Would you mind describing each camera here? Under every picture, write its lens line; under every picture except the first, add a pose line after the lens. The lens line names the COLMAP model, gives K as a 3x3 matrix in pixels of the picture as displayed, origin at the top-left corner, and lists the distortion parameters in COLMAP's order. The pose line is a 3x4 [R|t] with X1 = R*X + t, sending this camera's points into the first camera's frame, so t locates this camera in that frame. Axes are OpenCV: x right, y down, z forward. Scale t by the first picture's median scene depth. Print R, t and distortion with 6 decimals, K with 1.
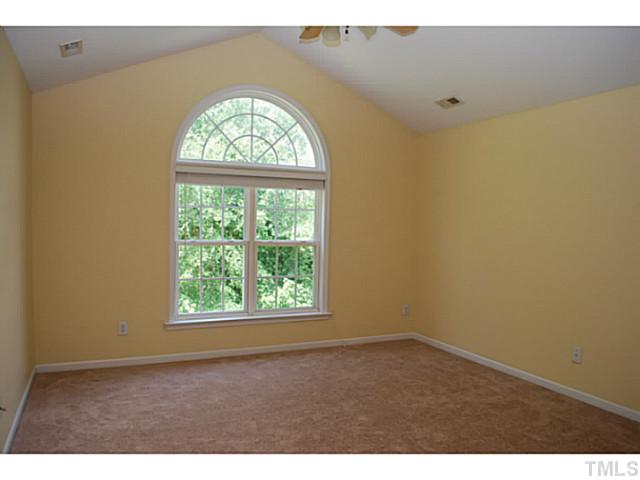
lens RADIAL K [[494.8, 0, 320.0], [0, 494.8, 240.0], [0, 0, 1]] dist [-0.074713, -0.001683]
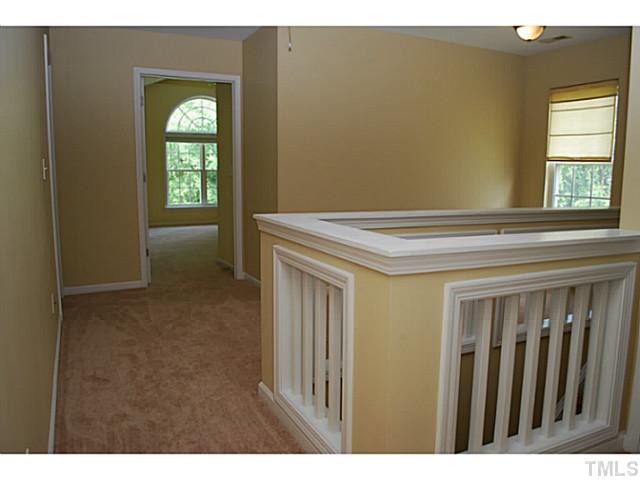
lens RADIAL K [[501.0, 0, 320.0], [0, 501.0, 240.0], [0, 0, 1]] dist [-0.070466, -0.006728]
pose [[0.999909, -0.013036, 0.003457, 0.355081], [0.012700, 0.996396, 0.083867, 0.133726], [-0.004538, -0.083815, 0.996471, -1.160628]]
